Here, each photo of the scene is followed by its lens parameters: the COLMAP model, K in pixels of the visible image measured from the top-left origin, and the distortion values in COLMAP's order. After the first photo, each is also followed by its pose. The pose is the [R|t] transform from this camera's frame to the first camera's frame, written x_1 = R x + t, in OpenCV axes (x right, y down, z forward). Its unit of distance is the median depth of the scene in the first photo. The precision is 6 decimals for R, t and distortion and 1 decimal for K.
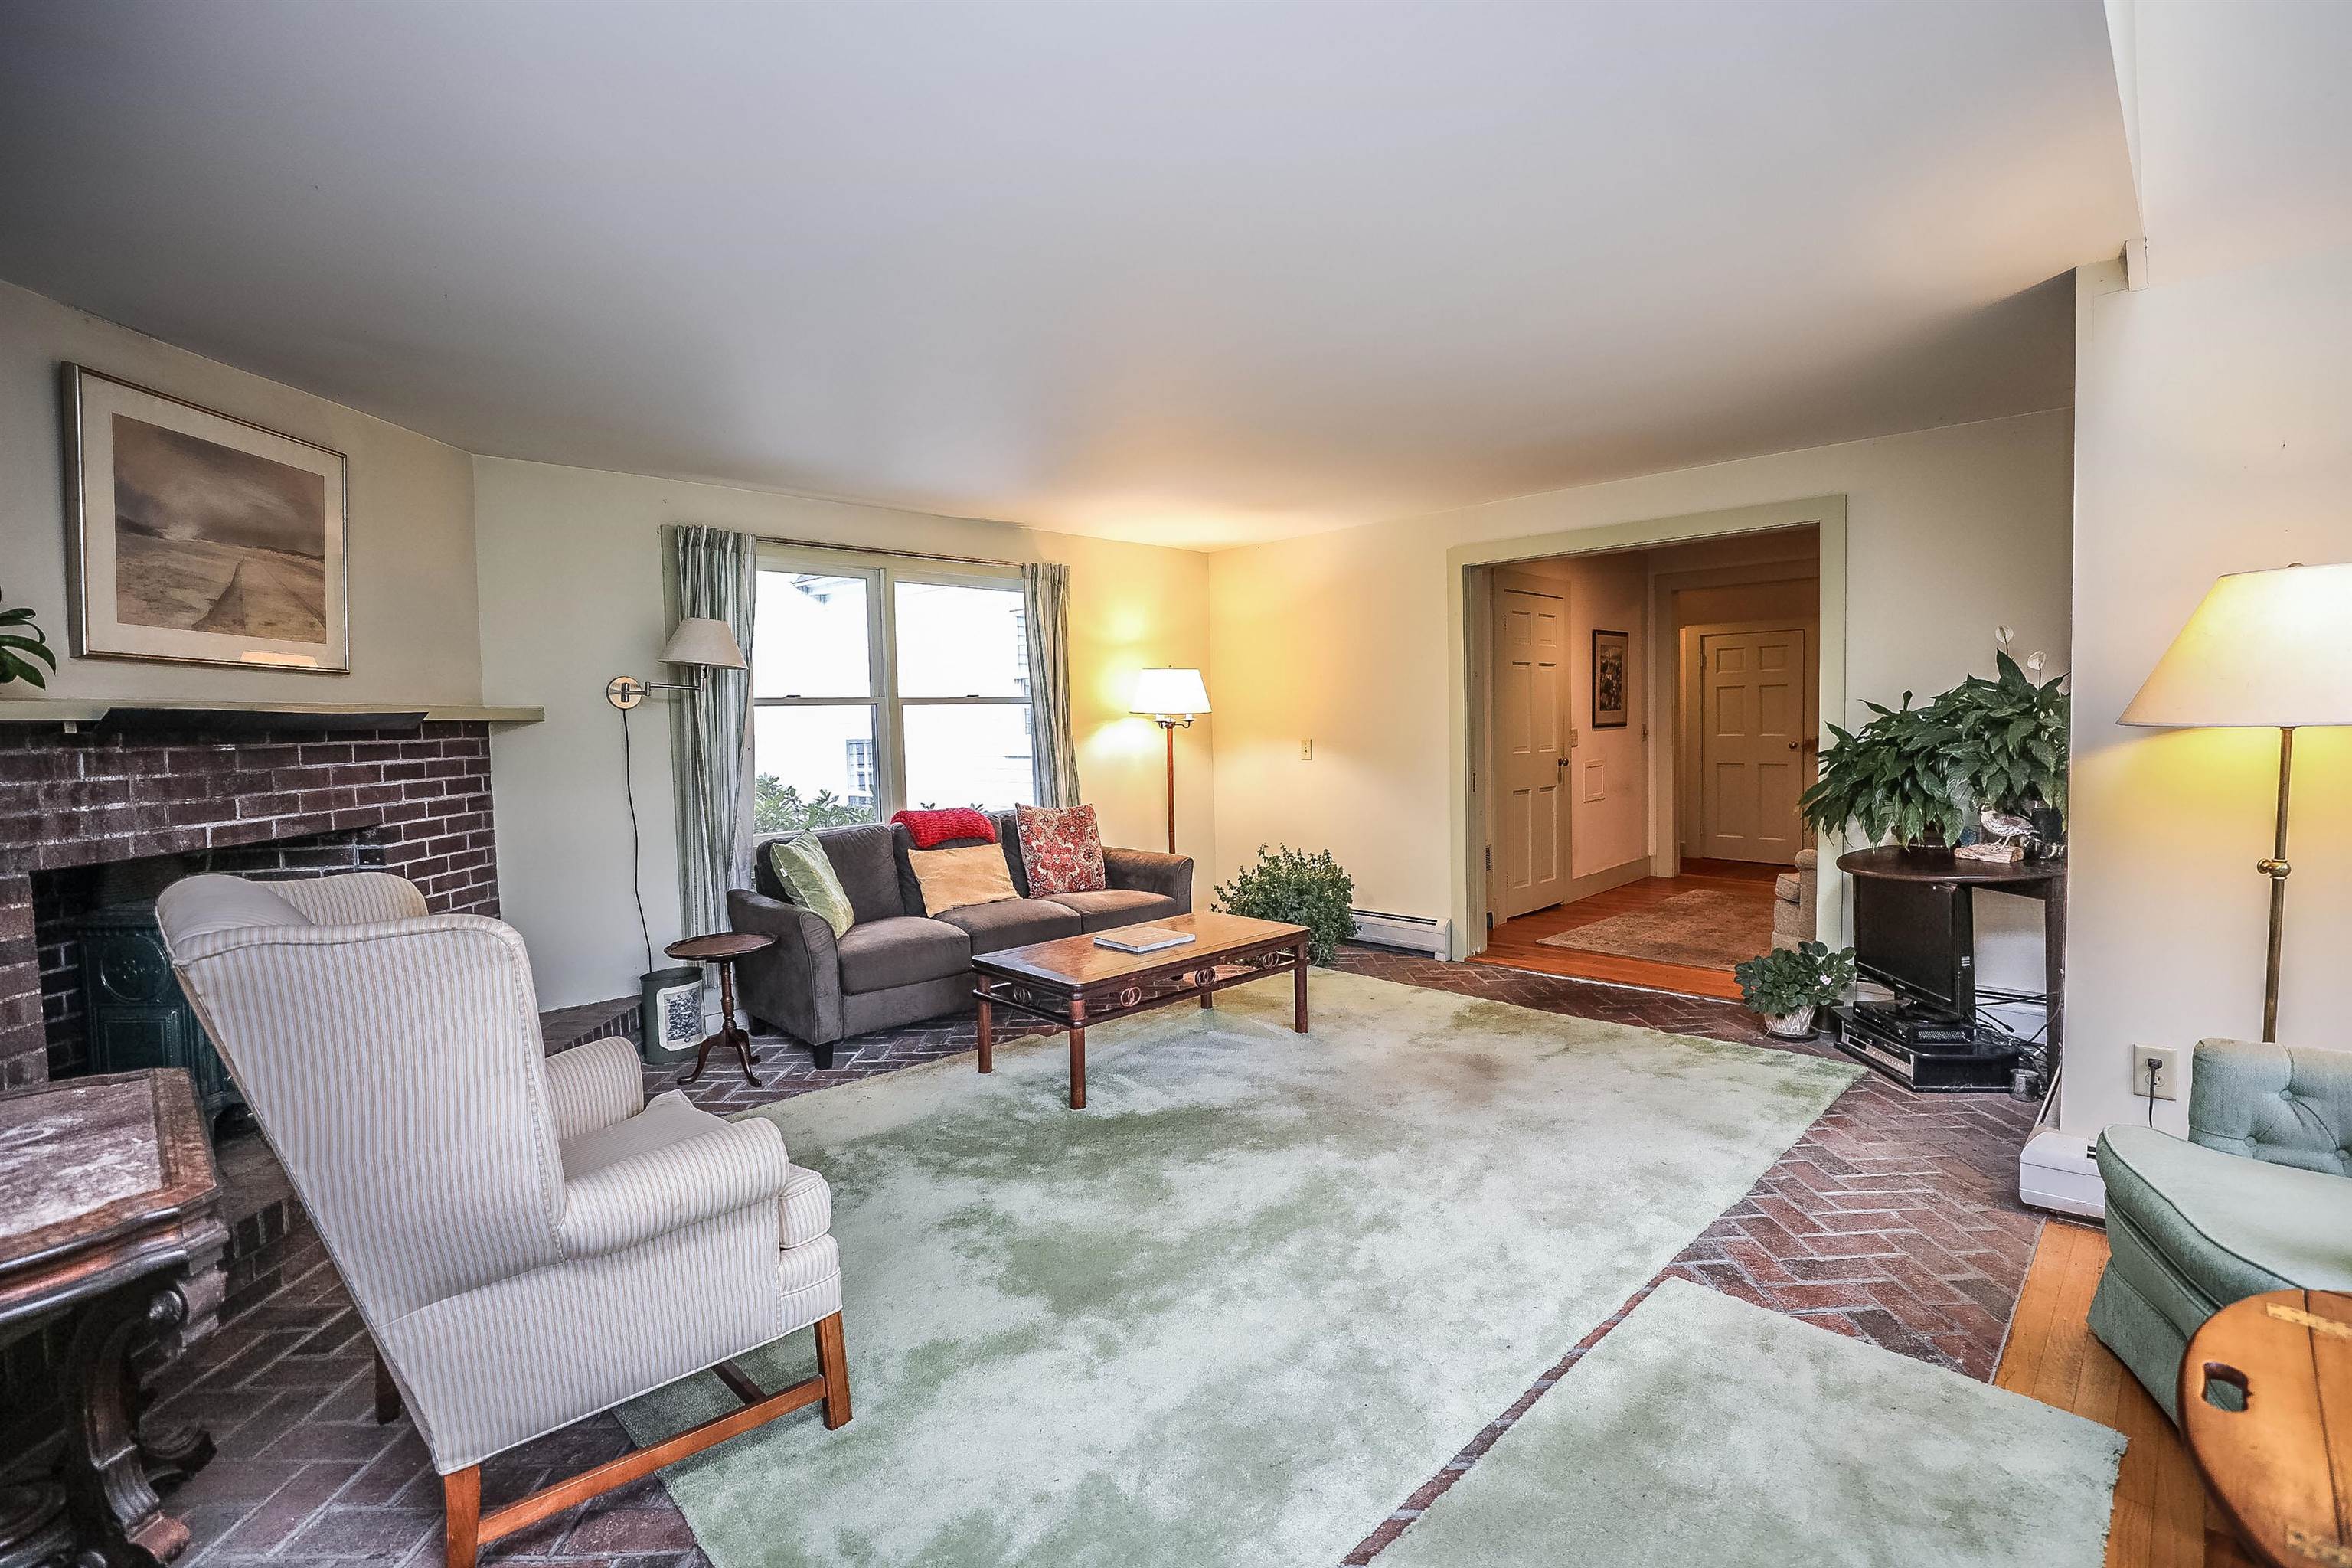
lens RADIAL K [[1067.5, 0, 1181.8], [0, 1067.5, 782.9], [0, 0, 1]] dist [-0.043491, 0.012753]
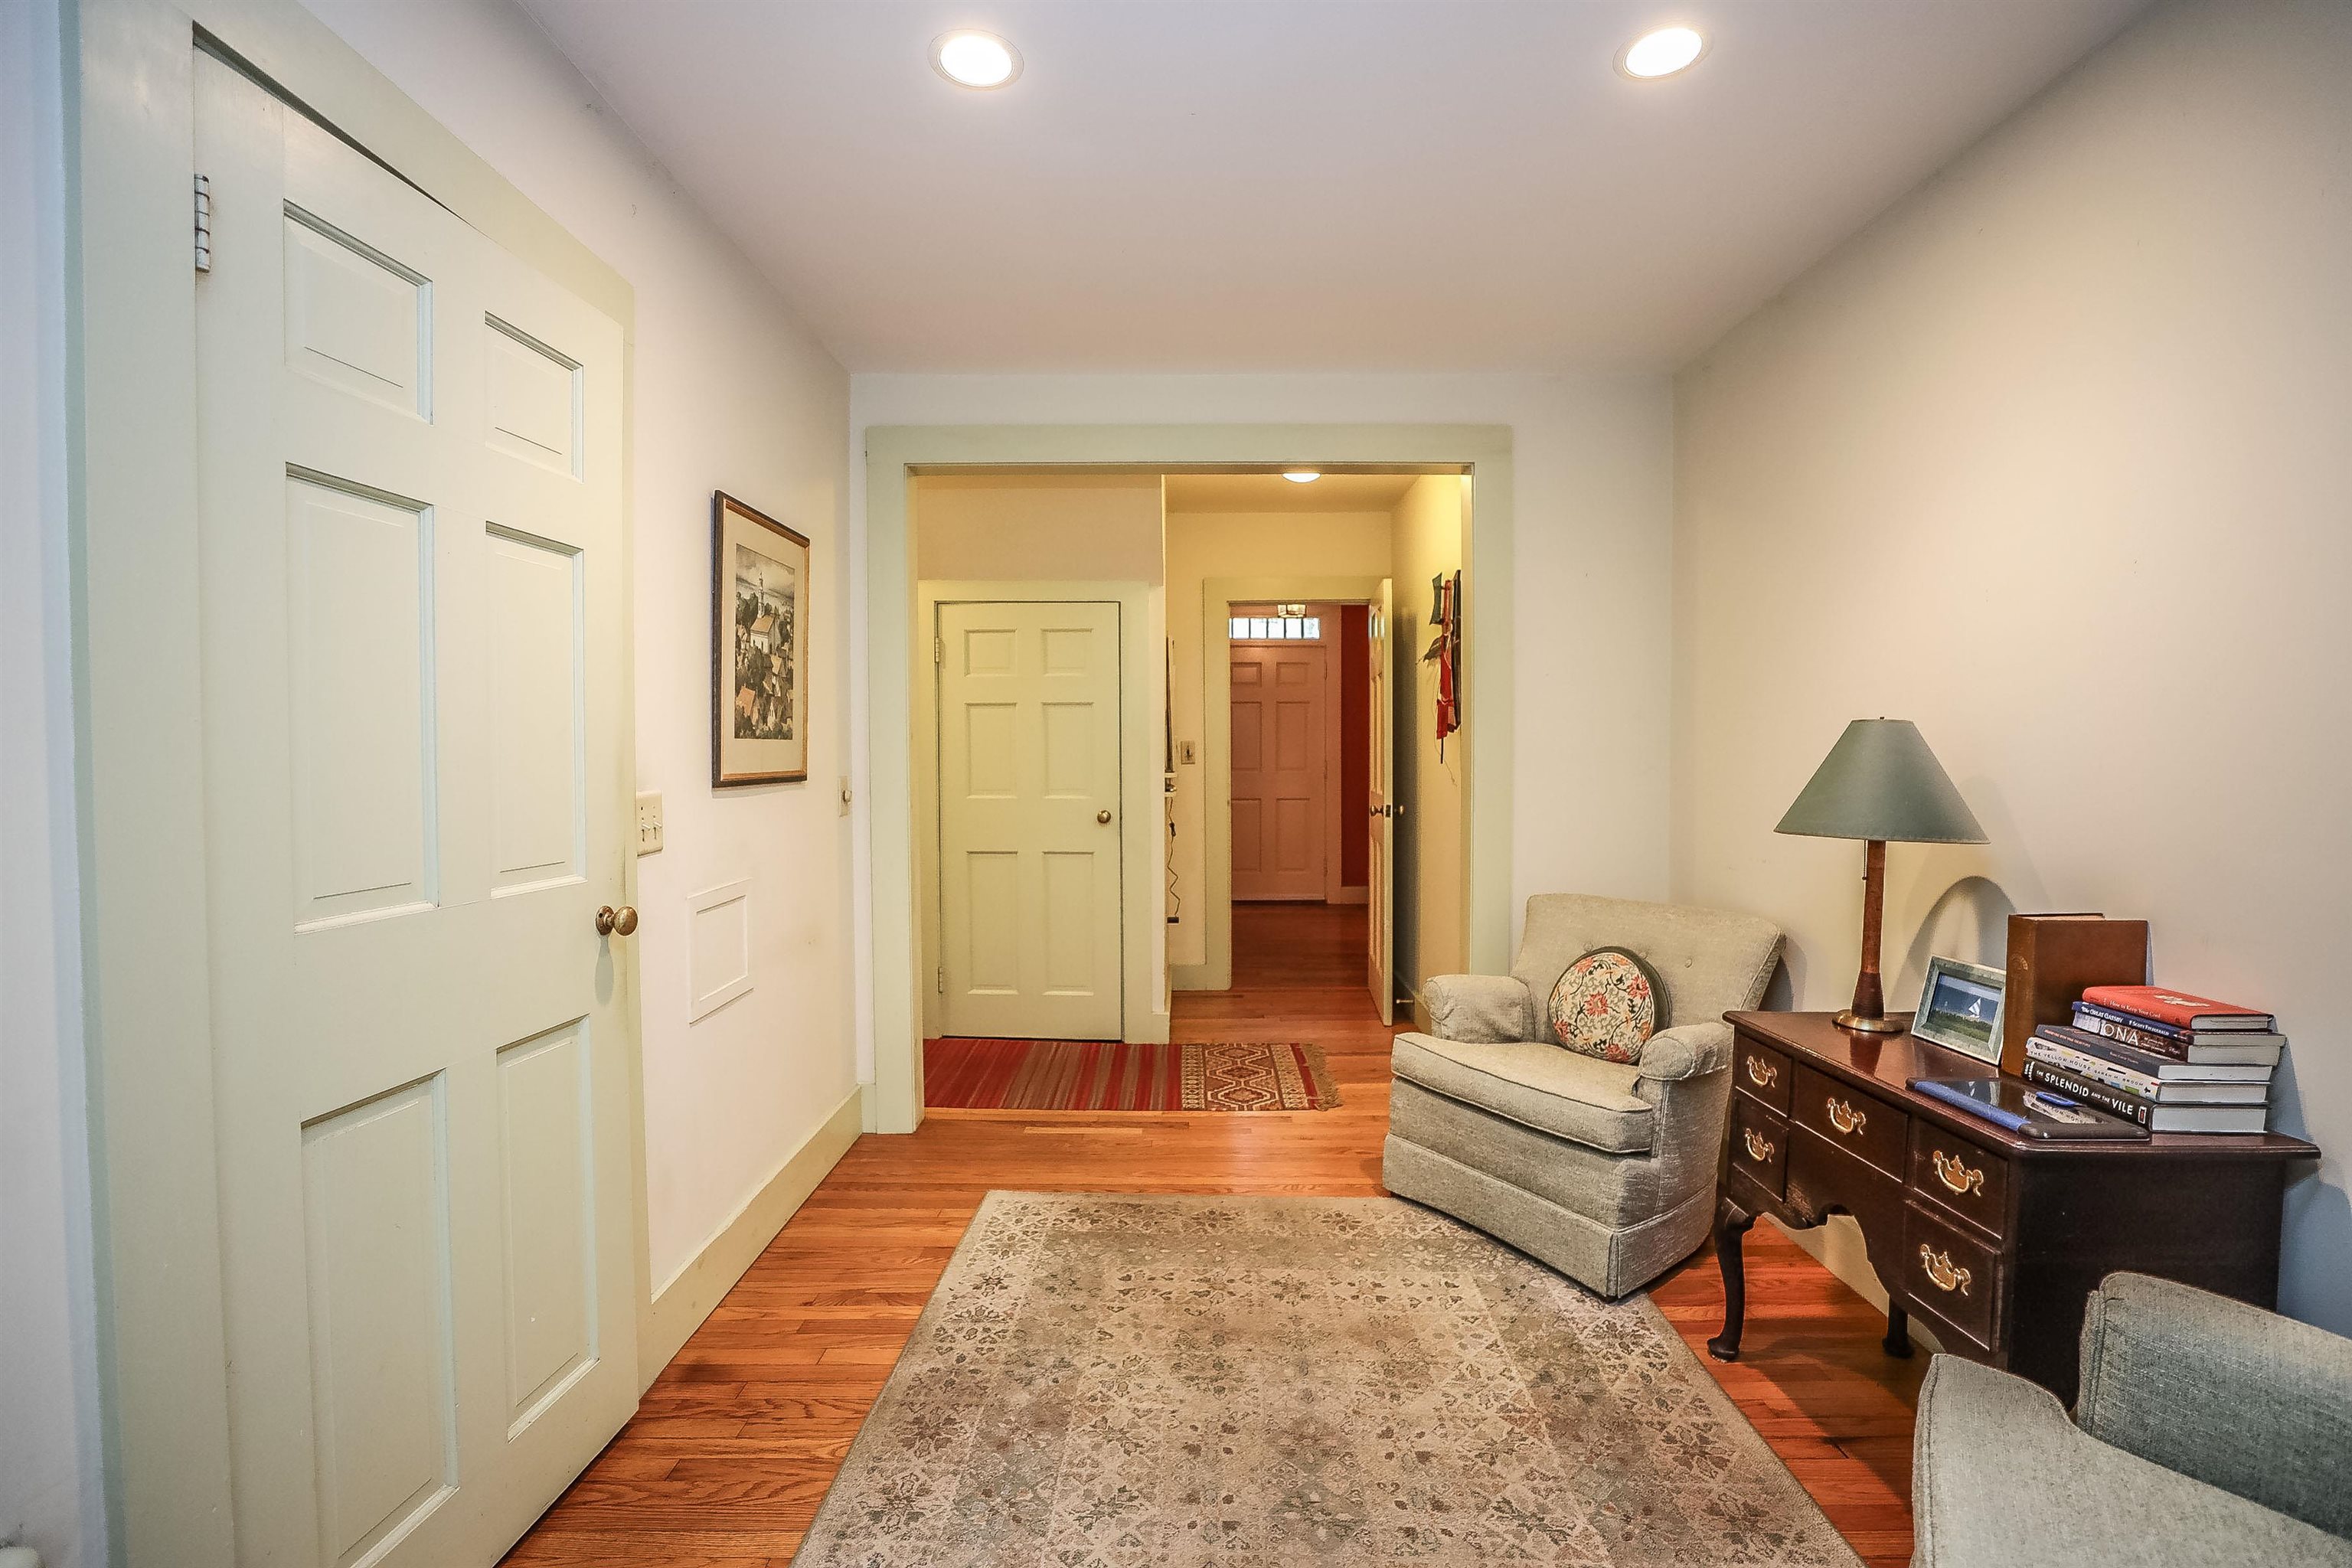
lens RADIAL K [[1067.5, 0, 1181.8], [0, 1067.5, 782.9], [0, 0, 1]] dist [-0.043491, 0.012753]
pose [[0.715997, -0.001213, 0.698102, 0.251437], [0.027124, 0.999292, -0.026083, -0.039562], [-0.697576, 0.037611, 0.715523, 0.637868]]
